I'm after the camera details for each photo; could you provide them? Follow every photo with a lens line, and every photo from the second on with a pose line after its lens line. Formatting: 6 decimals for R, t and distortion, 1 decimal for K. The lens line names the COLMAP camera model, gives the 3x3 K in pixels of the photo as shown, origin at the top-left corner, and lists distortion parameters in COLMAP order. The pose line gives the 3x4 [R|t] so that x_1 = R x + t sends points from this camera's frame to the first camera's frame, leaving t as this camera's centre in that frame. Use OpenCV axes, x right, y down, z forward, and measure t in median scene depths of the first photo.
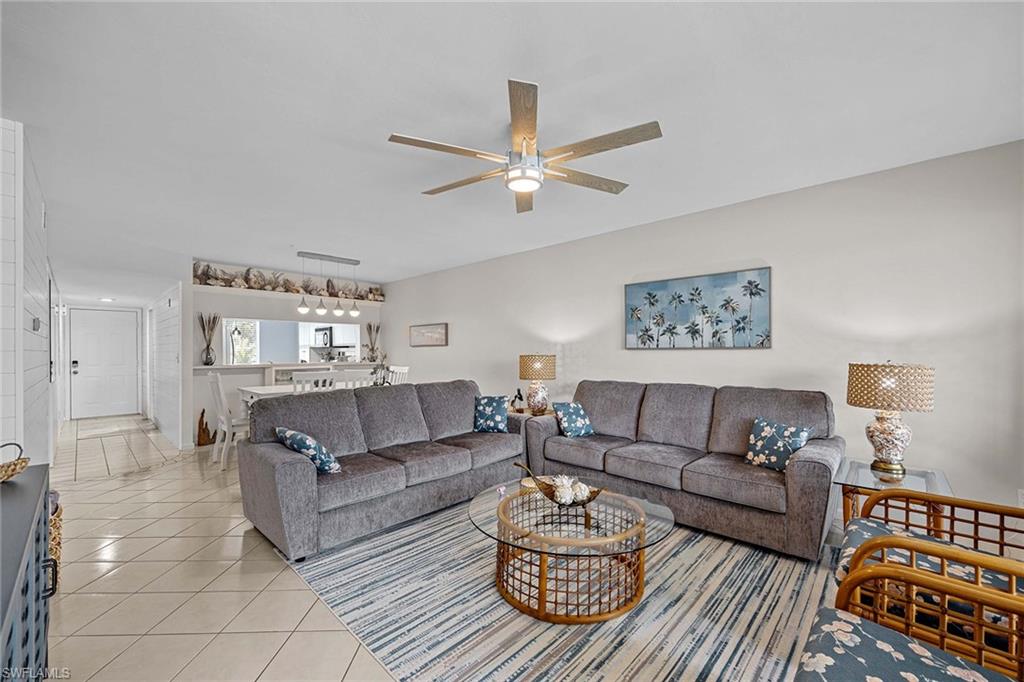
lens RADIAL K [[413.4, 0, 512.8], [0, 413.4, 350.5], [0, 0, 1]] dist [-0.000821, -0.000117]
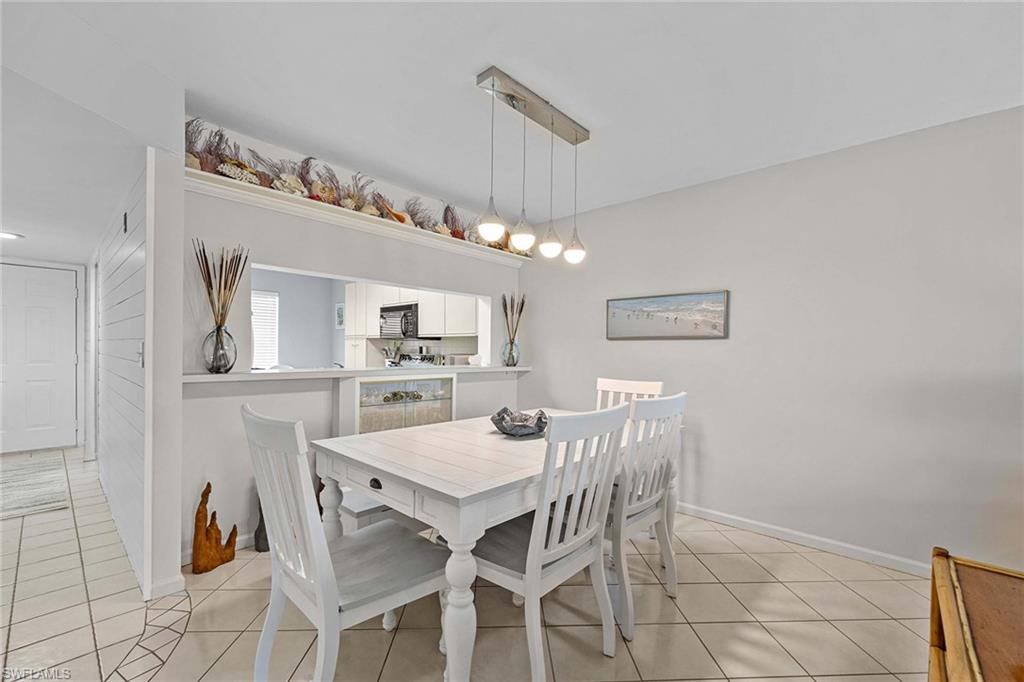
lens RADIAL K [[428.8, 0, 513.7], [0, 428.8, 354.8], [0, 0, 1]] dist [-0.000534, -0.000016]
pose [[0.999666, 0.019971, 0.016408, -0.427934], [-0.020179, 0.999717, 0.012626, 0.005929], [-0.016151, -0.012952, 0.999786, 0.539235]]
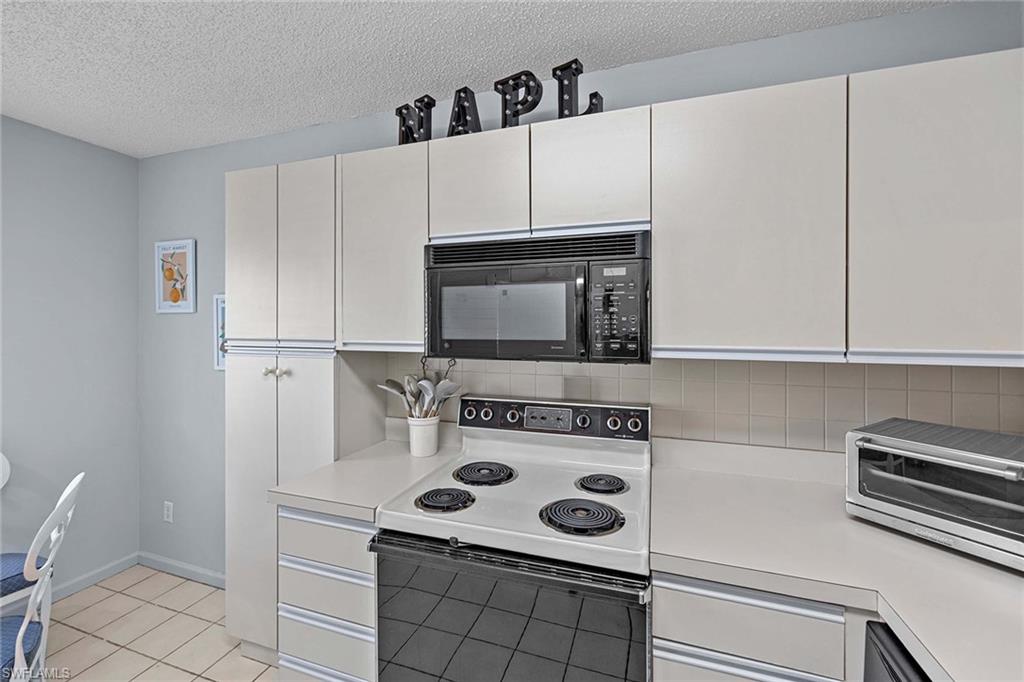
lens RADIAL K [[424.8, 0, 512.2], [0, 424.8, 324.2], [0, 0, 1]] dist [0.000052, -0.000009]
pose [[0.907100, 0.004585, 0.420890, -0.779470], [-0.005736, 0.999982, 0.001469, -0.033127], [-0.420876, -0.003747, 0.907111, 1.246810]]
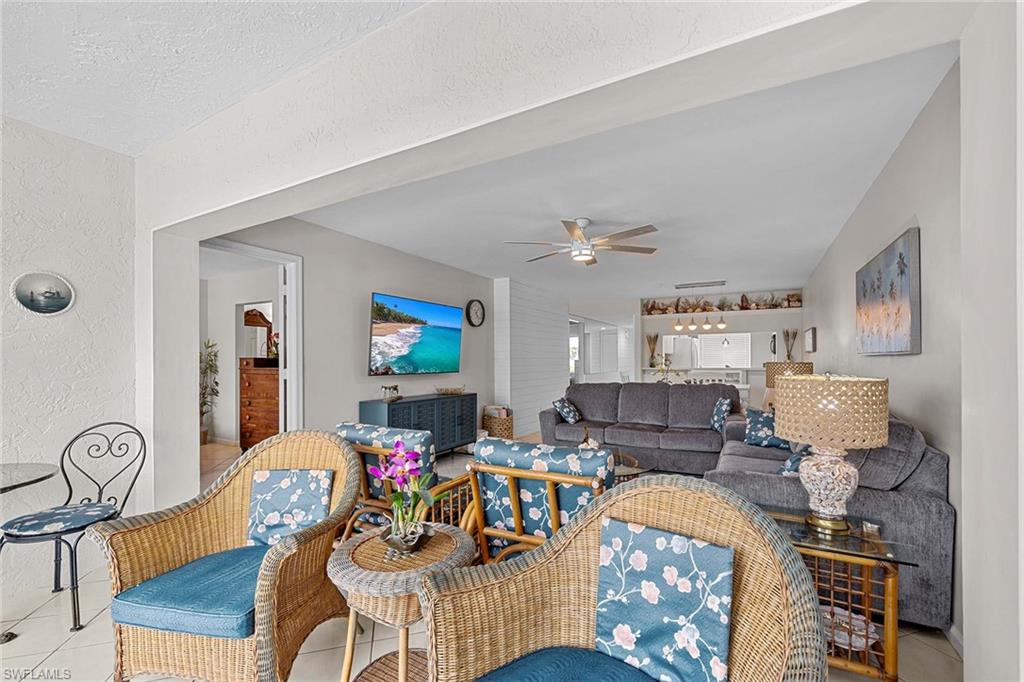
lens RADIAL K [[413.4, 0, 512.8], [0, 413.4, 350.5], [0, 0, 1]] dist [-0.000821, -0.000117]
pose [[0.241688, -0.017726, -0.970192, 0.584902], [0.003123, 0.999842, -0.017490, -0.000255], [0.970349, 0.001198, 0.241705, 0.125552]]
